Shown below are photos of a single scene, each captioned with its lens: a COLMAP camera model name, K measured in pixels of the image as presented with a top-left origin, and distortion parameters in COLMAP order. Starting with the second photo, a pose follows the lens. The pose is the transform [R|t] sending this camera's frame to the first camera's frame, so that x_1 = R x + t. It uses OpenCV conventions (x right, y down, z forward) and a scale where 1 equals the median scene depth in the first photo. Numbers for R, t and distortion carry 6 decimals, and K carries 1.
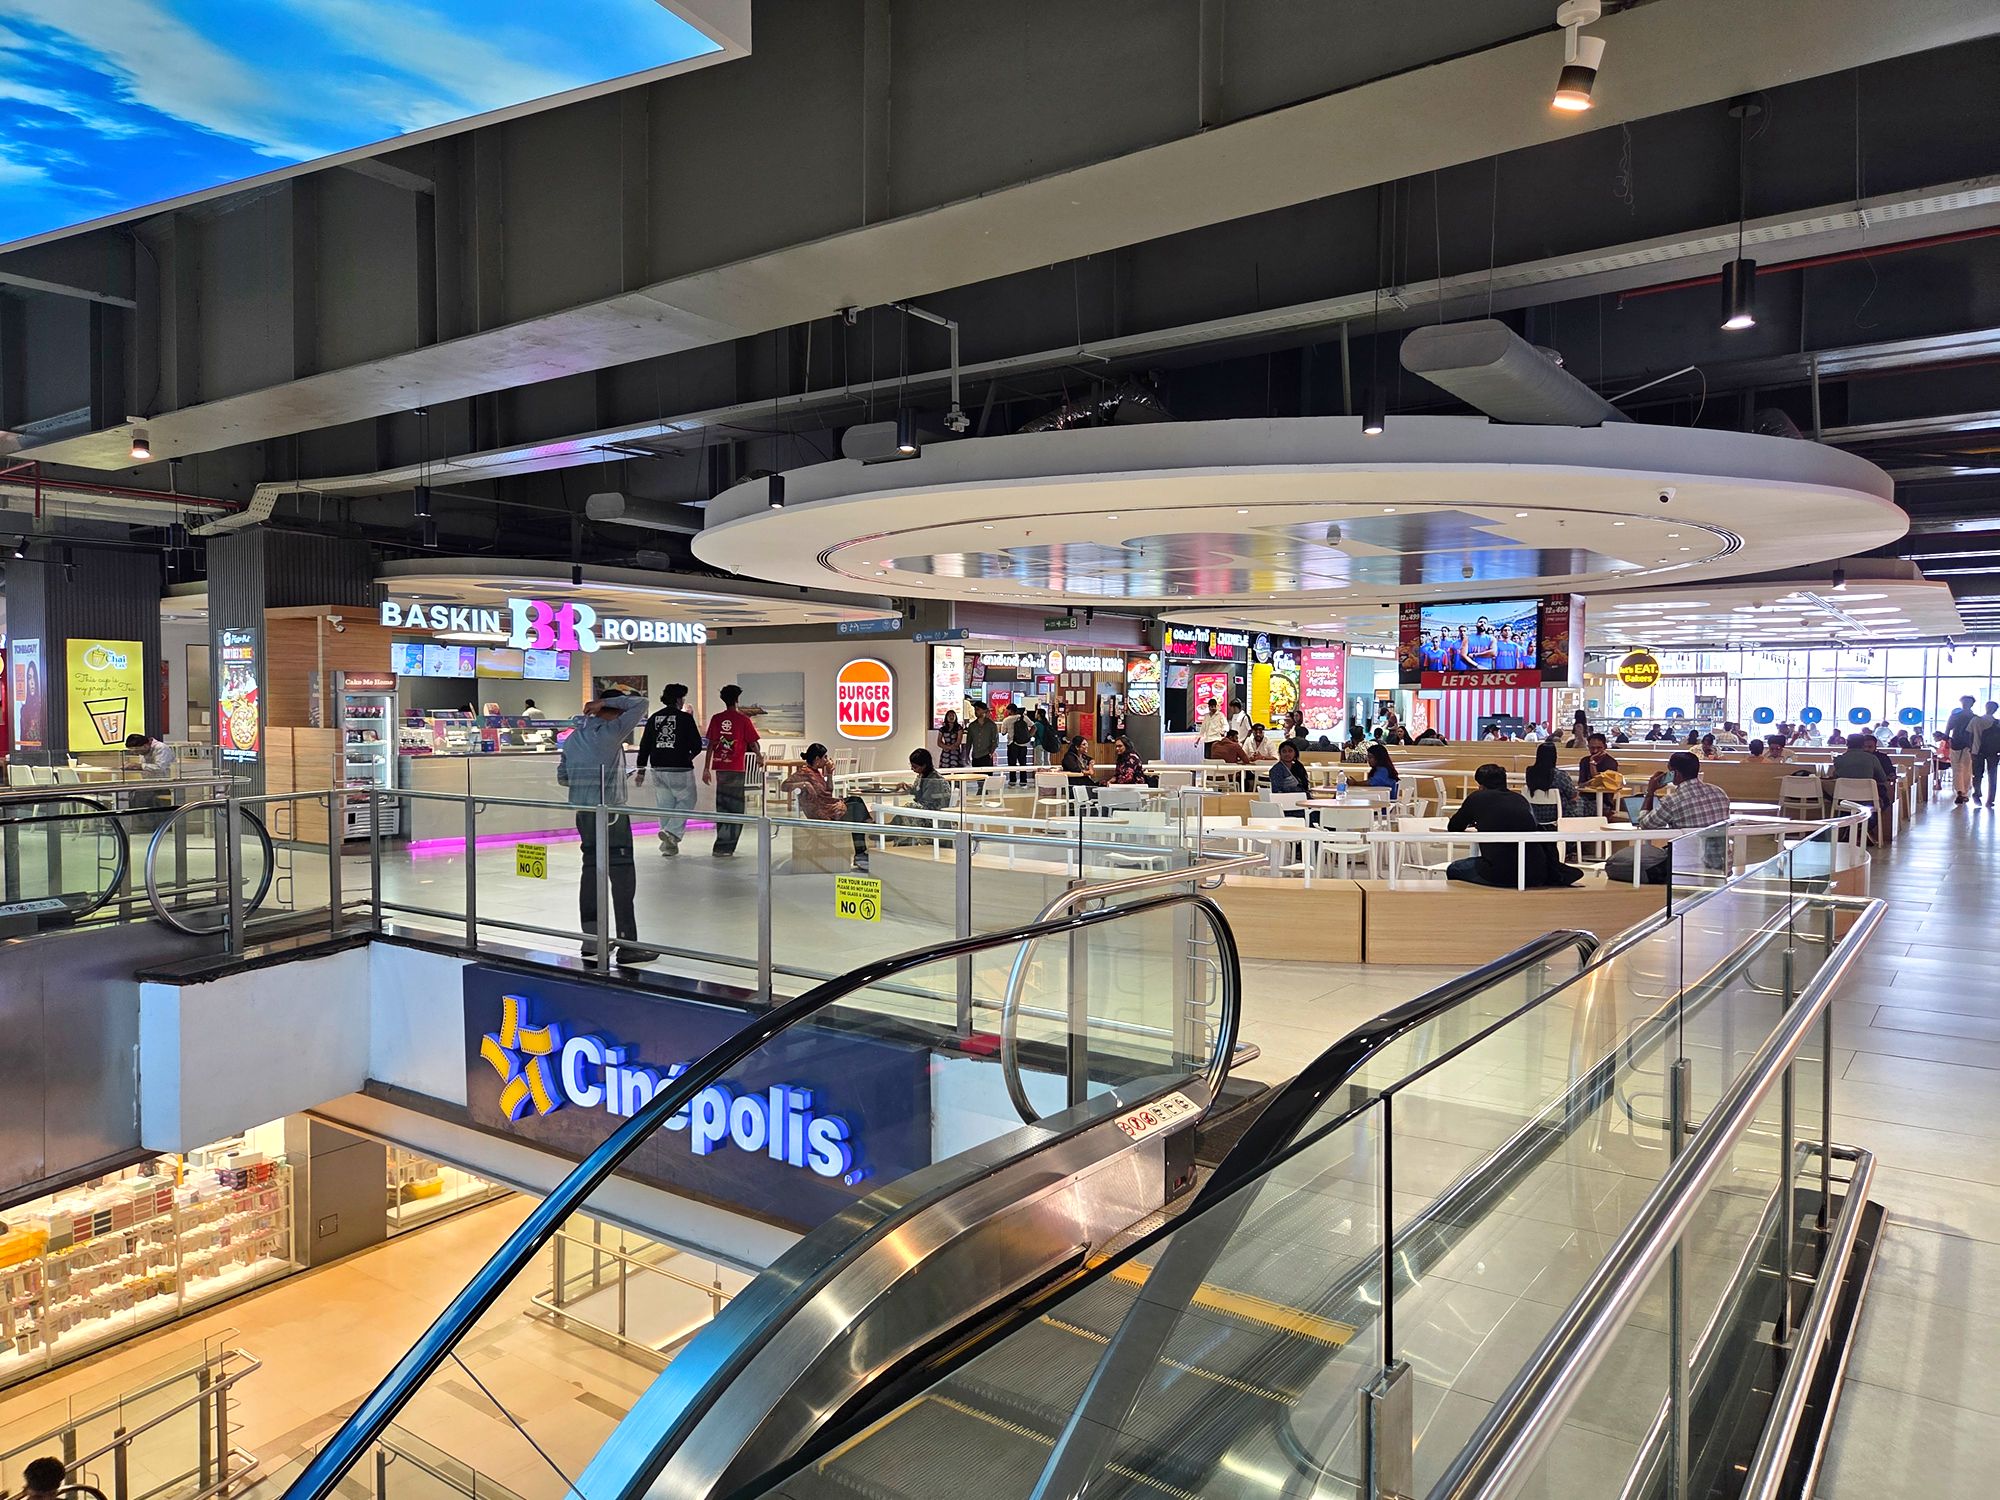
lens RADIAL K [[1368.0, 0, 999.5], [0, 1368.0, 751.7], [0, 0, 1]] dist [0.035268, -0.003354]
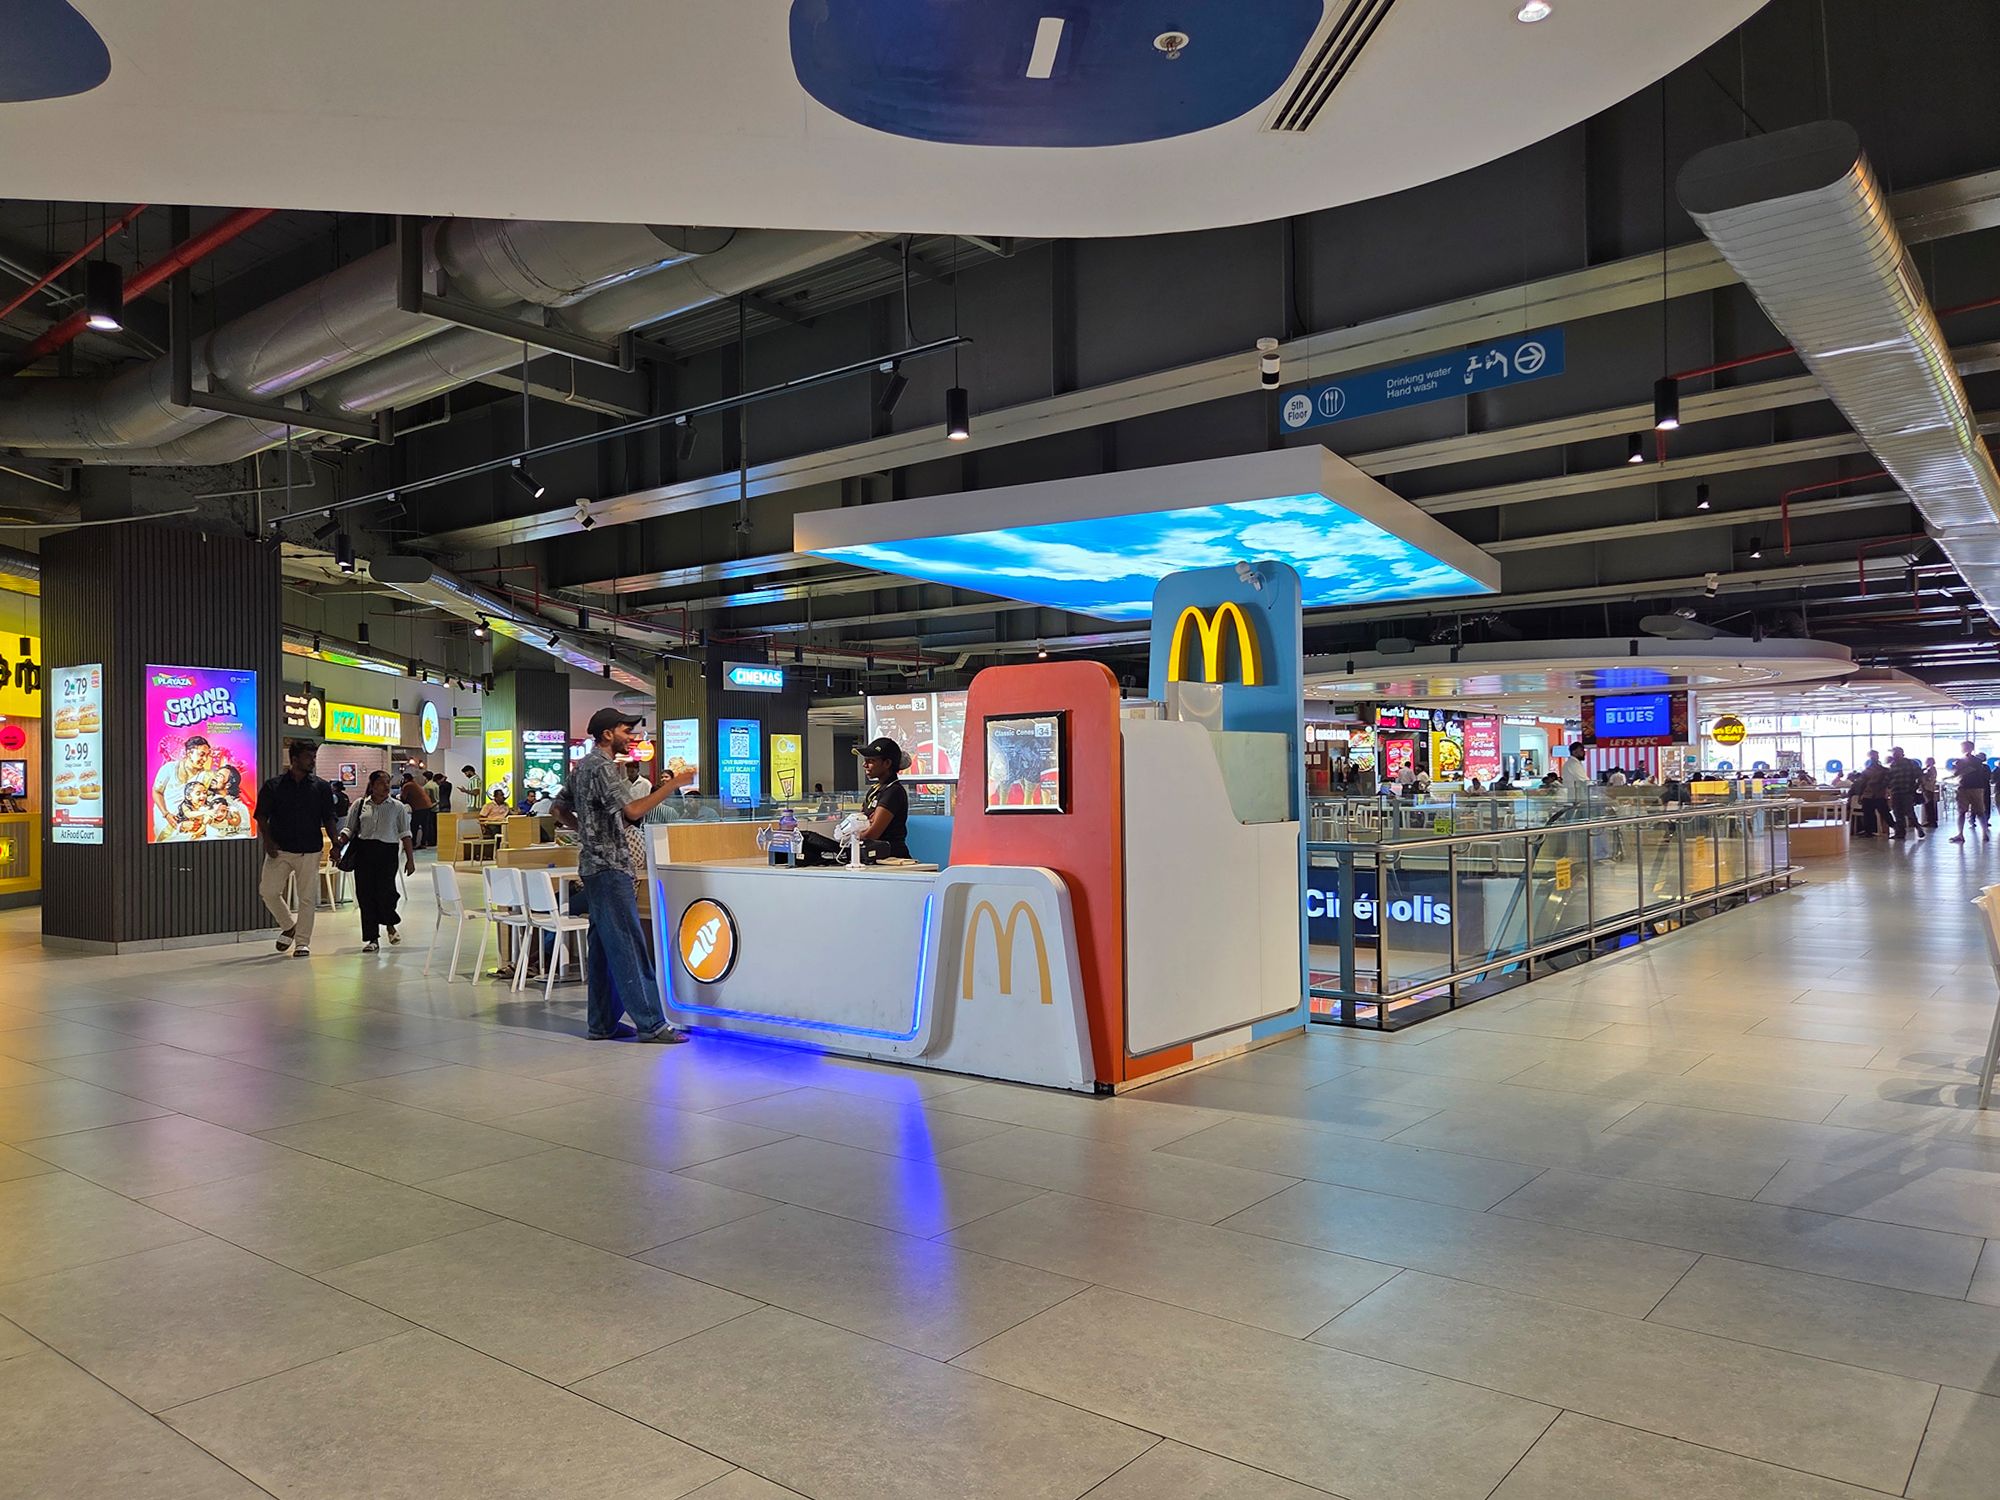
lens RADIAL K [[1368.0, 0, 1002.6], [0, 1368.0, 748.1], [0, 0, 1]] dist [0.035268, -0.003354]
pose [[0.998828, -0.017190, -0.045242, -0.128691], [0.014670, 0.998354, -0.055453, 0.014863], [0.046121, 0.054724, 0.997436, -0.259832]]
